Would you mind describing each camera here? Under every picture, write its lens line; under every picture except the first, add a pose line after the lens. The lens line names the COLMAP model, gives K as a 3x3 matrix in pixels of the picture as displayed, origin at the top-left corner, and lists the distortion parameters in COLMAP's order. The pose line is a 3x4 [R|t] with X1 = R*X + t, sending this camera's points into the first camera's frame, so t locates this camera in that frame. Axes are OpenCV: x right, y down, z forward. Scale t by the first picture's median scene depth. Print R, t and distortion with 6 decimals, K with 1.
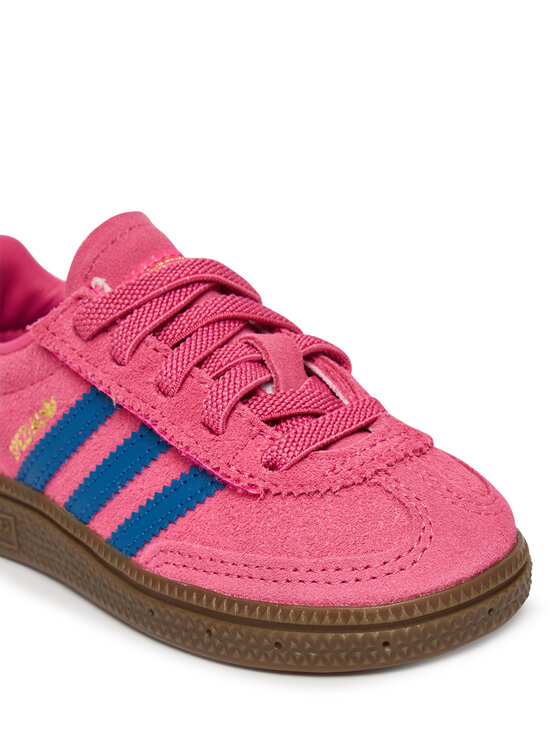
lens RADIAL K [[1501.8, 0, 280.0], [0, 1501.8, 373.0], [0, 0, 1]] dist [-0.286669, -0.007763]
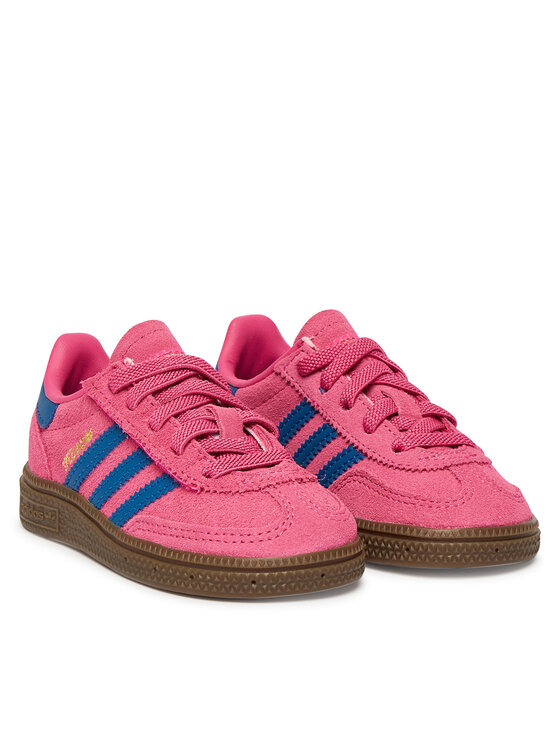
lens RADIAL K [[2192.6, 0, 280.0], [0, 2192.6, 373.0], [0, 0, 1]] dist [-0.043589, 0.205321]
pose [[0.976752, 0.103136, -0.187934, 0.510094], [-0.141410, 0.968860, -0.203256, 0.428036], [0.161119, 0.225106, 0.960920, -1.329096]]
